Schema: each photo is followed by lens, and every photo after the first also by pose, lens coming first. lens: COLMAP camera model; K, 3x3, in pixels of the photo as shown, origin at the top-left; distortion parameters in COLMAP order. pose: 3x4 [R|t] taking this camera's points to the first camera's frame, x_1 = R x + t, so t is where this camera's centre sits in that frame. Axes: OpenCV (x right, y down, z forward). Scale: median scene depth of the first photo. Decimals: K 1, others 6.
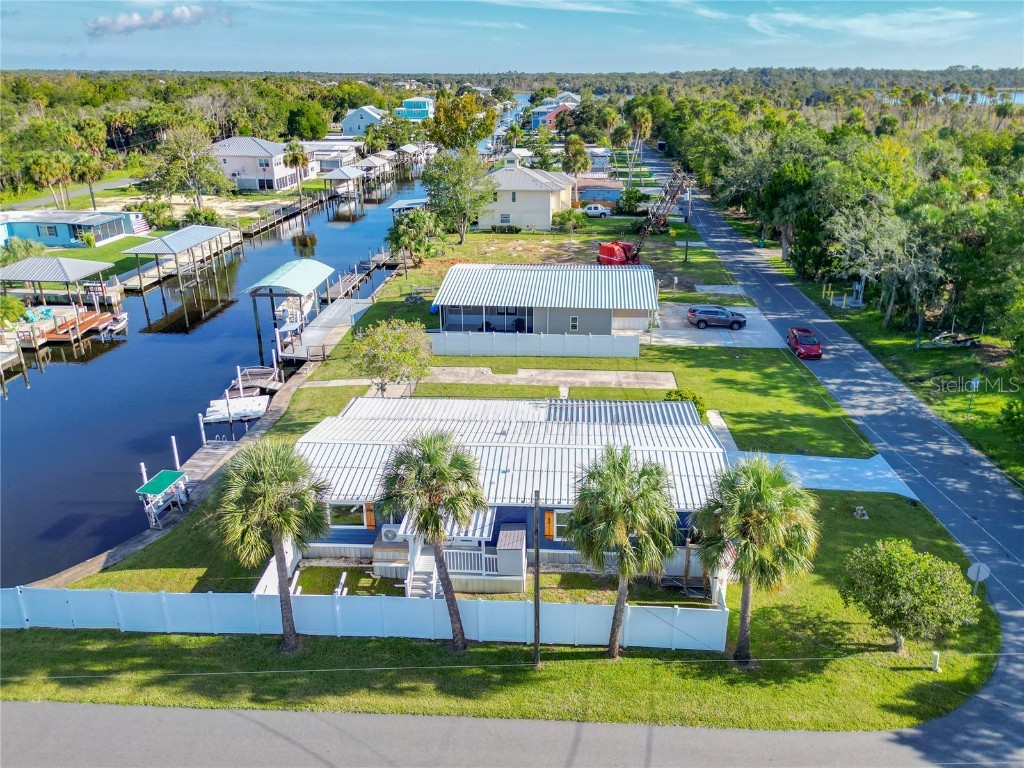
lens RADIAL K [[726.5, 0, 545.9], [0, 726.5, 381.6], [0, 0, 1]] dist [0.056190, -0.043345]
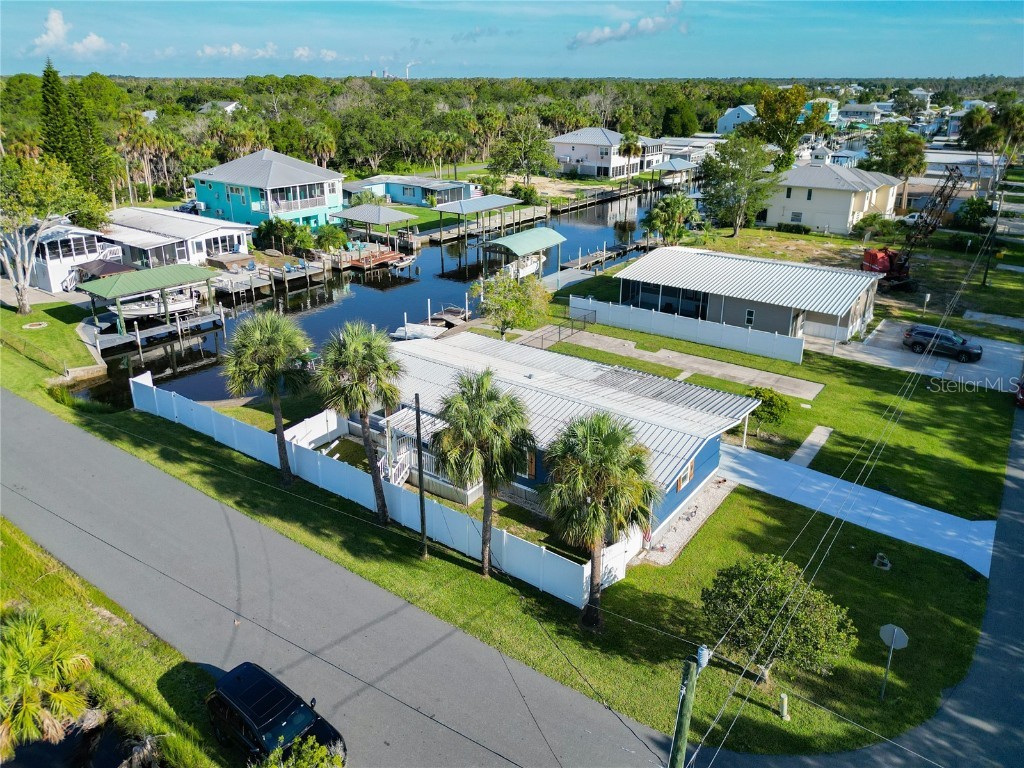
lens RADIAL K [[733.8, 0, 512.3], [0, 733.8, 379.3], [0, 0, 1]] dist [0.054501, -0.047392]
pose [[0.834391, 0.209696, -0.509725, 0.312383], [-0.216259, 0.975195, 0.047181, 0.020261], [0.506975, 0.070866, 0.859043, 0.040381]]
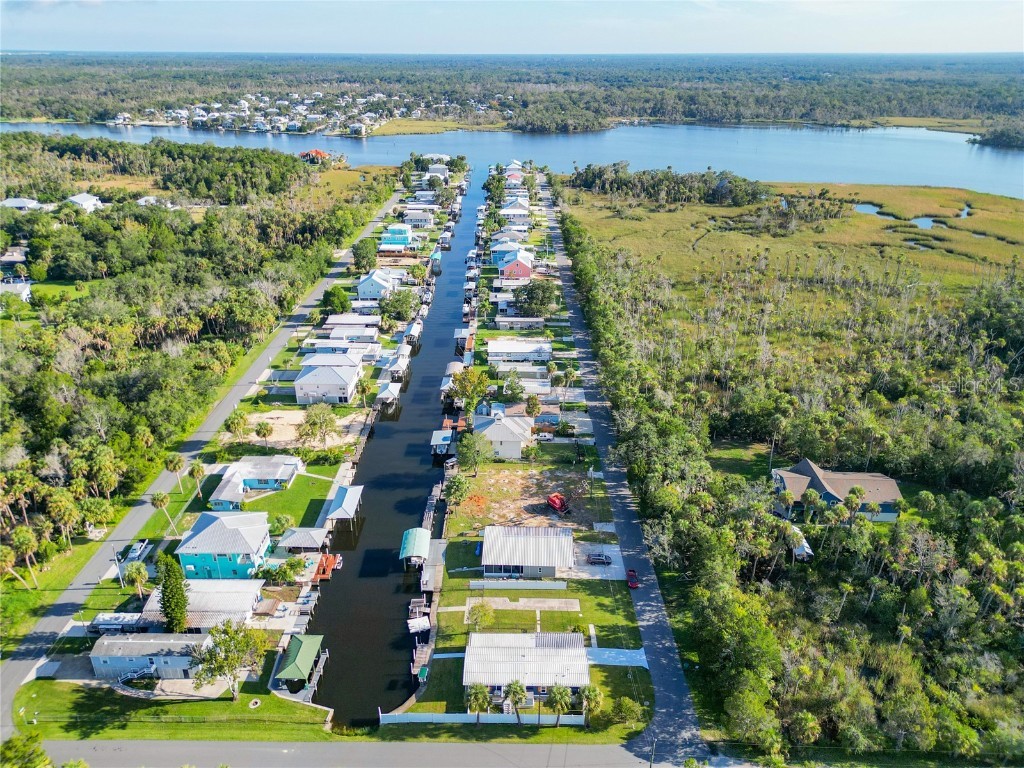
lens RADIAL K [[733.8, 0, 512.3], [0, 733.8, 379.3], [0, 0, 1]] dist [0.054501, -0.047392]
pose [[0.999394, -0.013927, 0.031907, -0.137348], [0.013088, 0.999567, 0.026344, -0.861519], [-0.032260, -0.025910, 0.999144, -1.581479]]
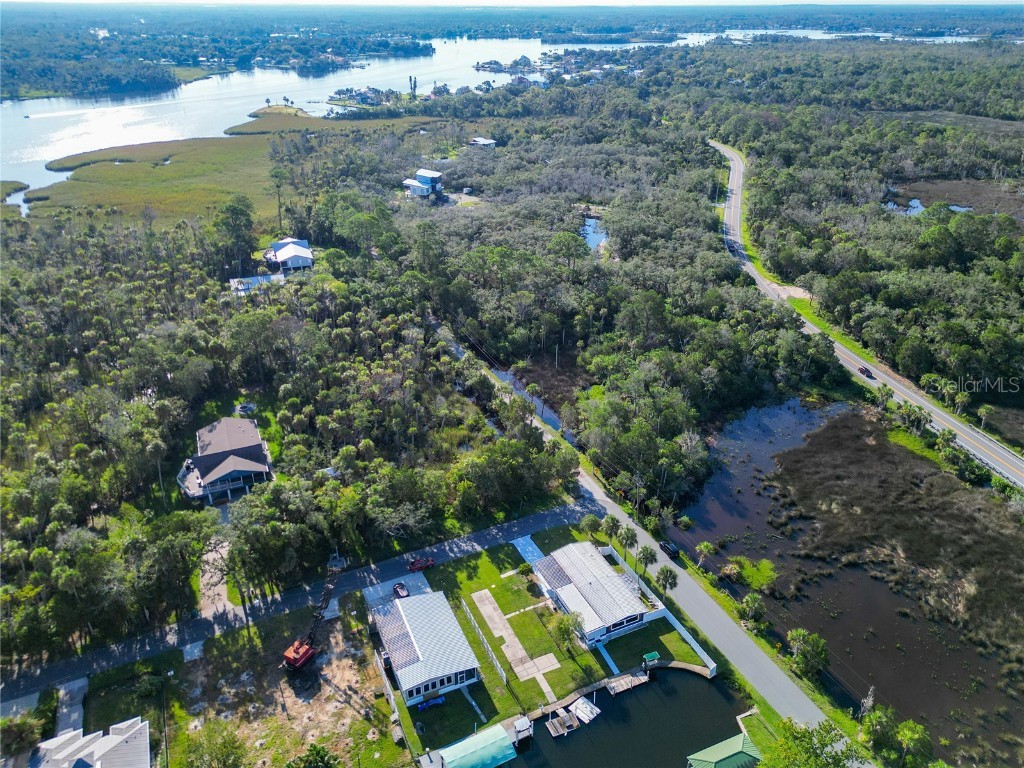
lens RADIAL K [[733.8, 0, 512.3], [0, 733.8, 379.3], [0, 0, 1]] dist [0.054501, -0.047392]
pose [[-0.463141, -0.401391, 0.790181, -1.566625], [0.335706, 0.745682, 0.575552, -1.934833], [-0.820245, 0.531830, -0.210606, 1.019693]]
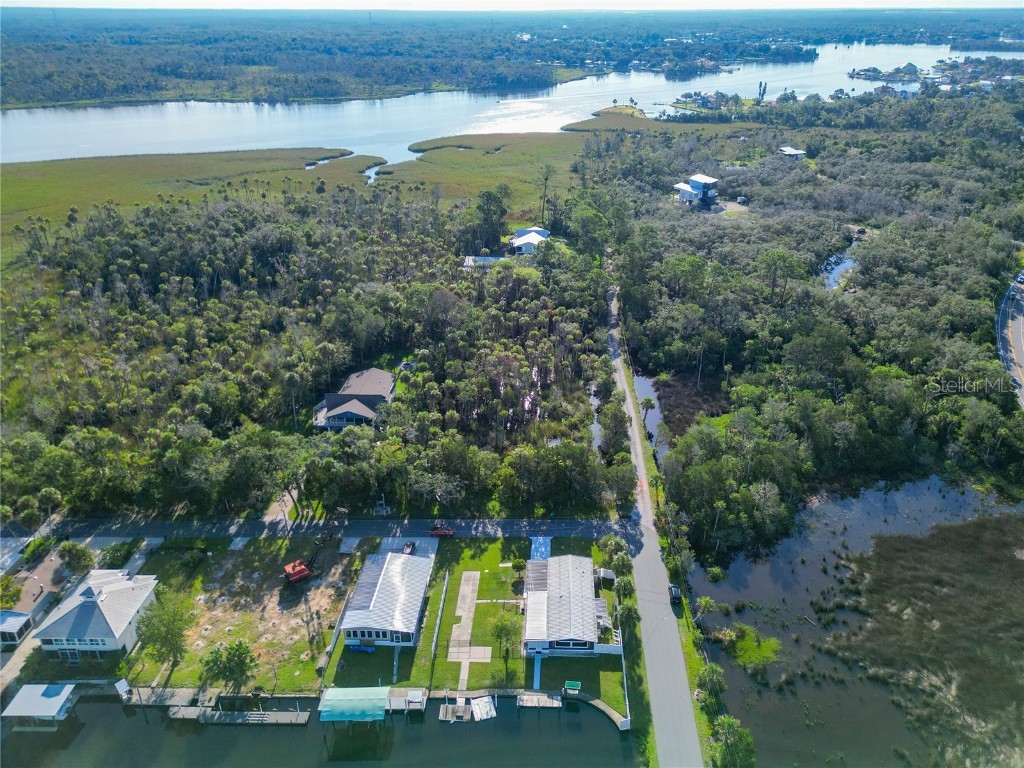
lens RADIAL K [[721.6, 0, 536.8], [0, 721.6, 382.3], [0, 0, 1]] dist [0.053257, -0.044136]
pose [[-0.018738, -0.455889, 0.889839, -1.802342], [0.381522, 0.819391, 0.427831, -1.550770], [-0.924170, 0.347510, 0.158578, 0.119689]]
